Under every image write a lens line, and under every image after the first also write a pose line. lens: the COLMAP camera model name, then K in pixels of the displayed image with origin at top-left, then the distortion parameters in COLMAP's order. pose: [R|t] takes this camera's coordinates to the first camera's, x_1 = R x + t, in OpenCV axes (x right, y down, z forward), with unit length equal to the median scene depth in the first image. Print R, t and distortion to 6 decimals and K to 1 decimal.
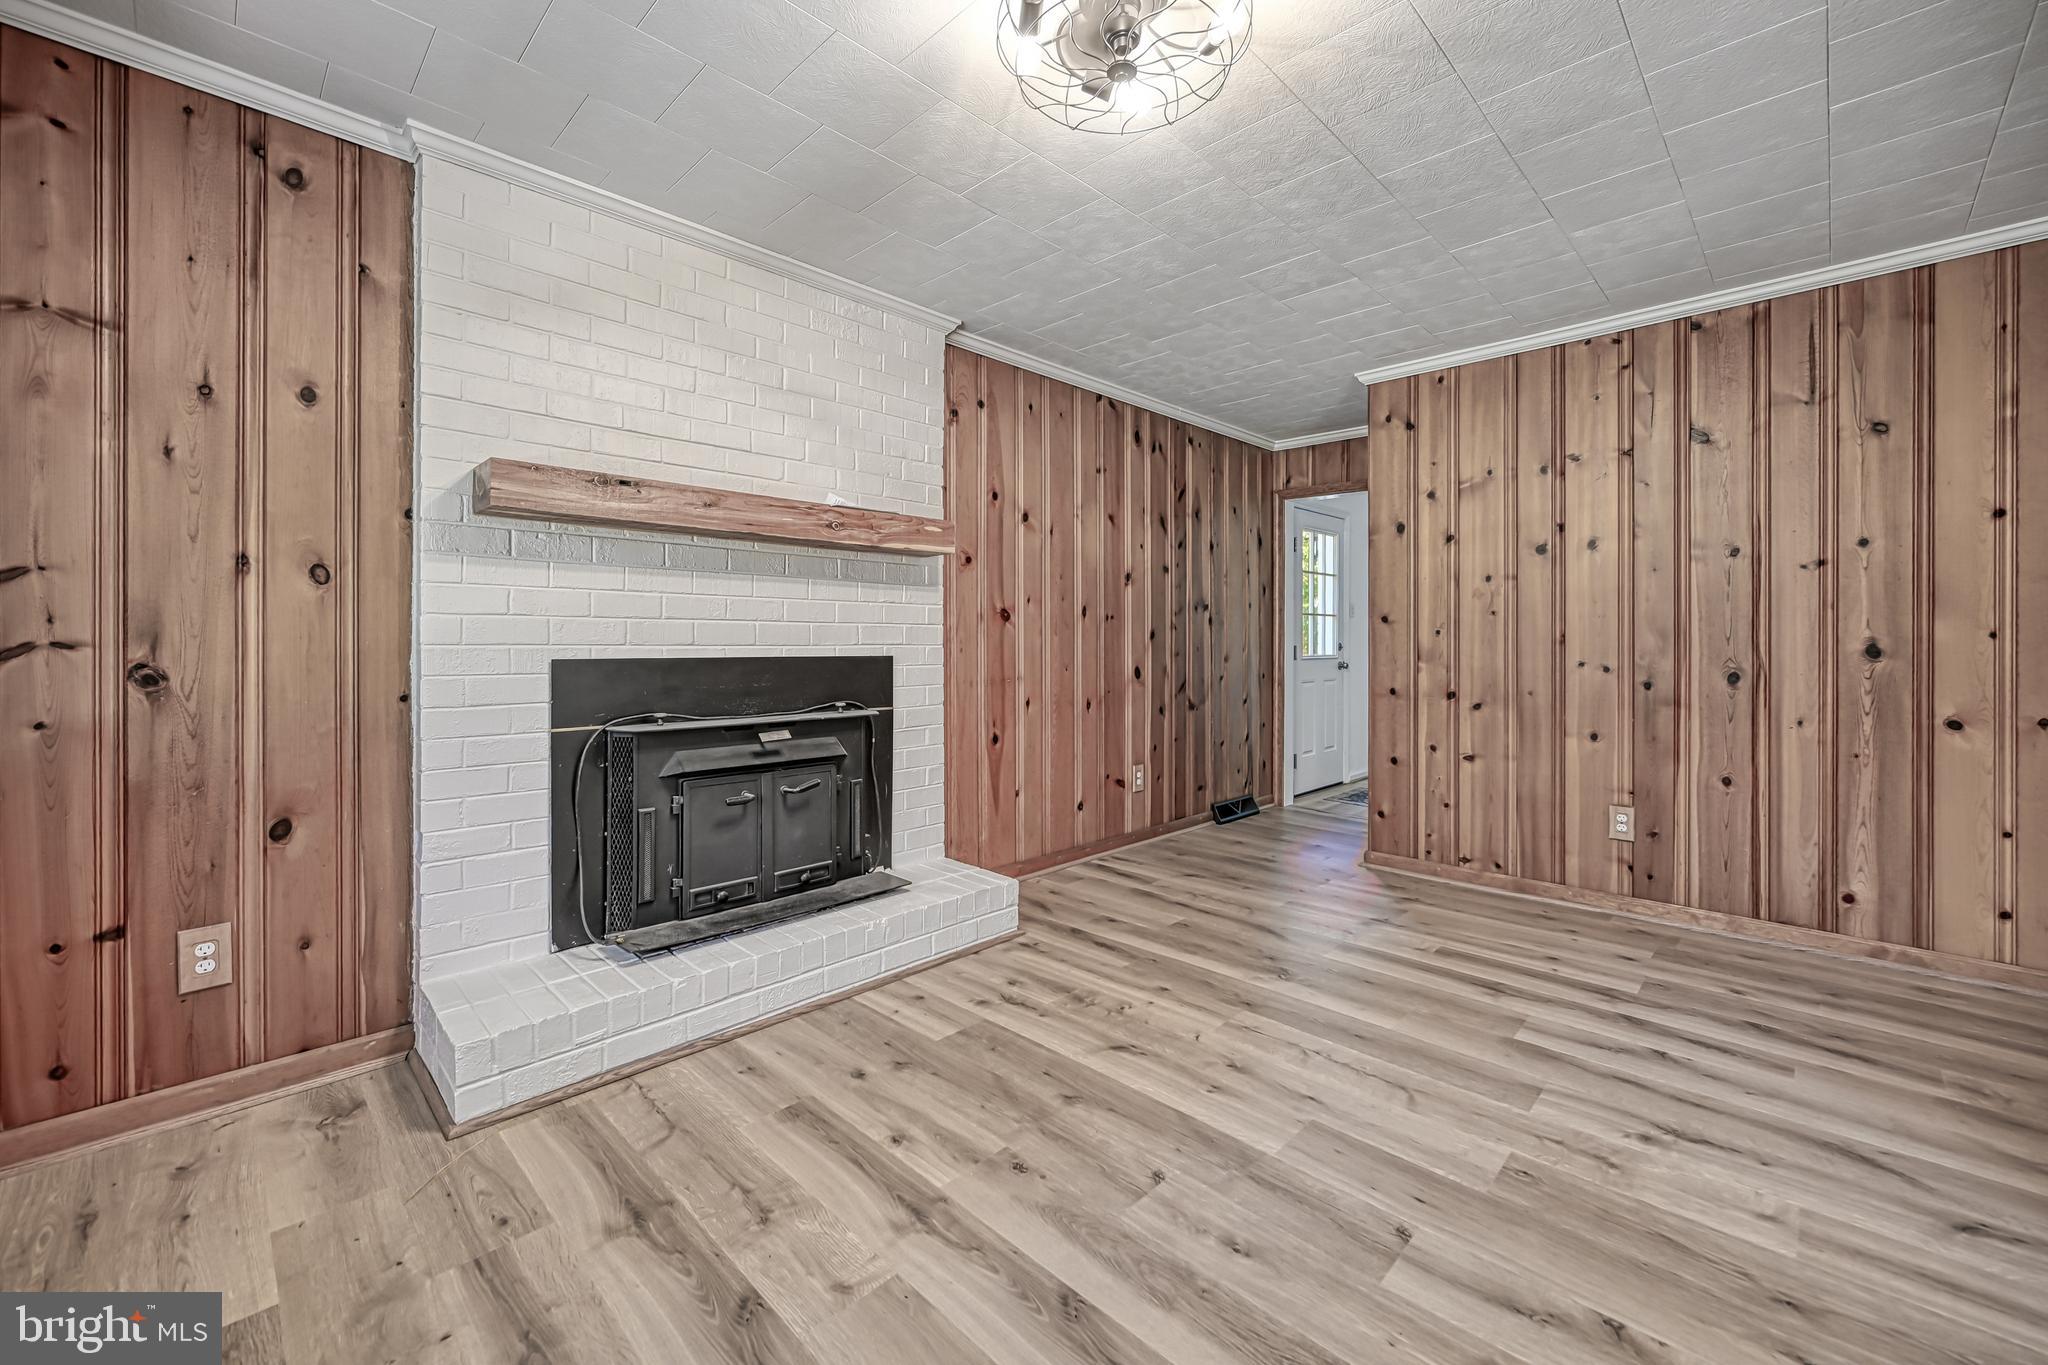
lens RADIAL K [[831.5, 0, 1041.2], [0, 831.5, 642.7], [0, 0, 1]] dist [-0.000918, -0.000357]
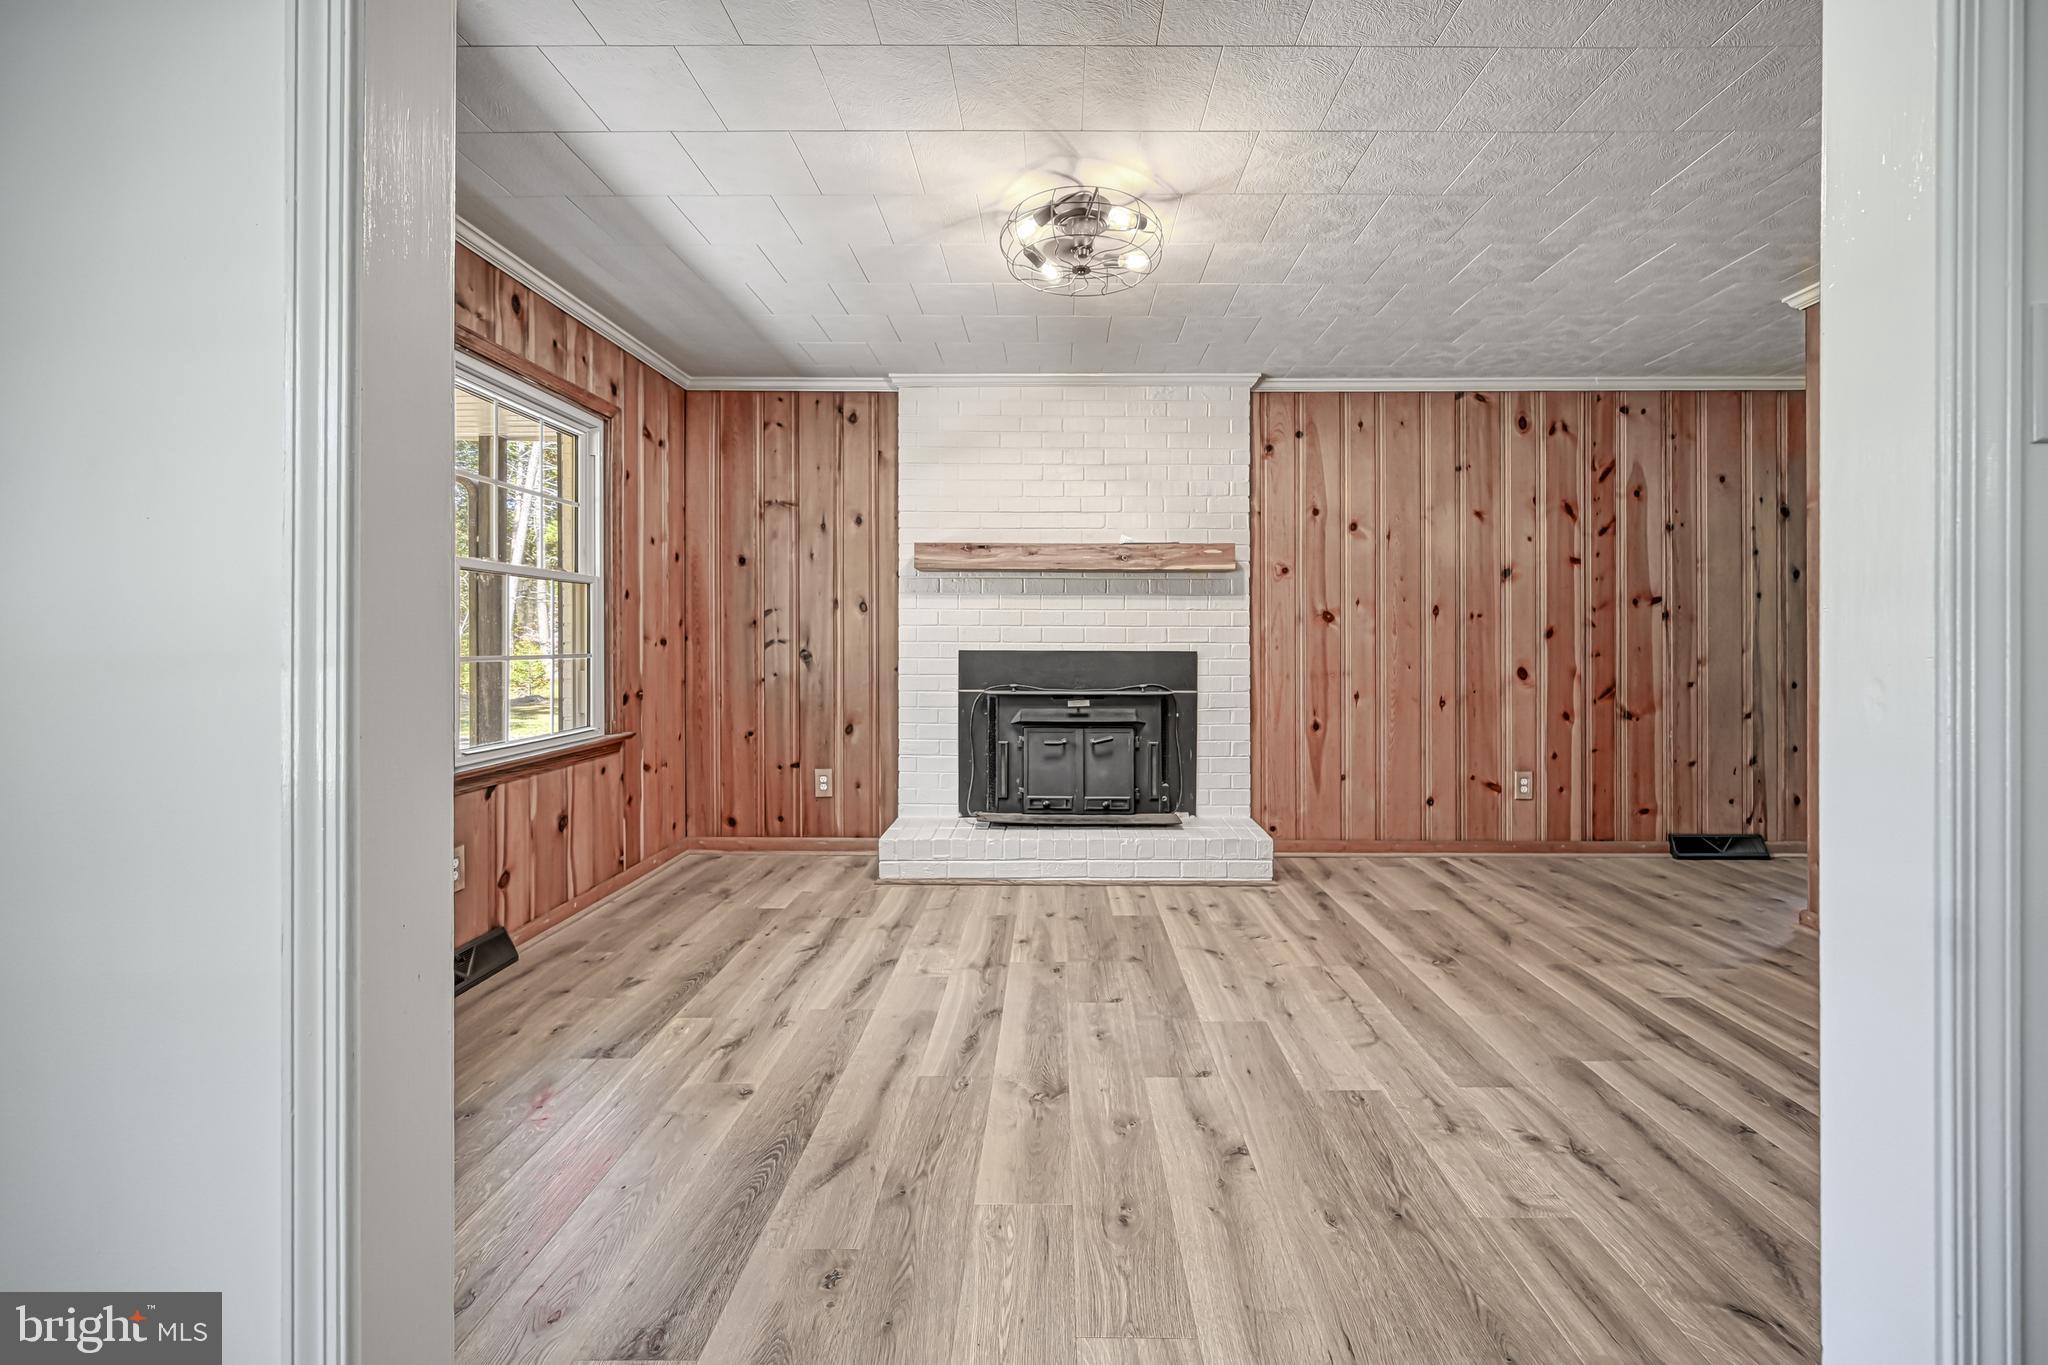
lens RADIAL K [[831.5, 0, 1041.2], [0, 831.5, 642.7], [0, 0, 1]] dist [-0.000918, -0.000357]
pose [[0.689598, 0.001212, -0.724191, 0.699715], [-0.001591, 0.999999, 0.000158, 0.003381], [0.724191, 0.001044, 0.689599, -0.074652]]
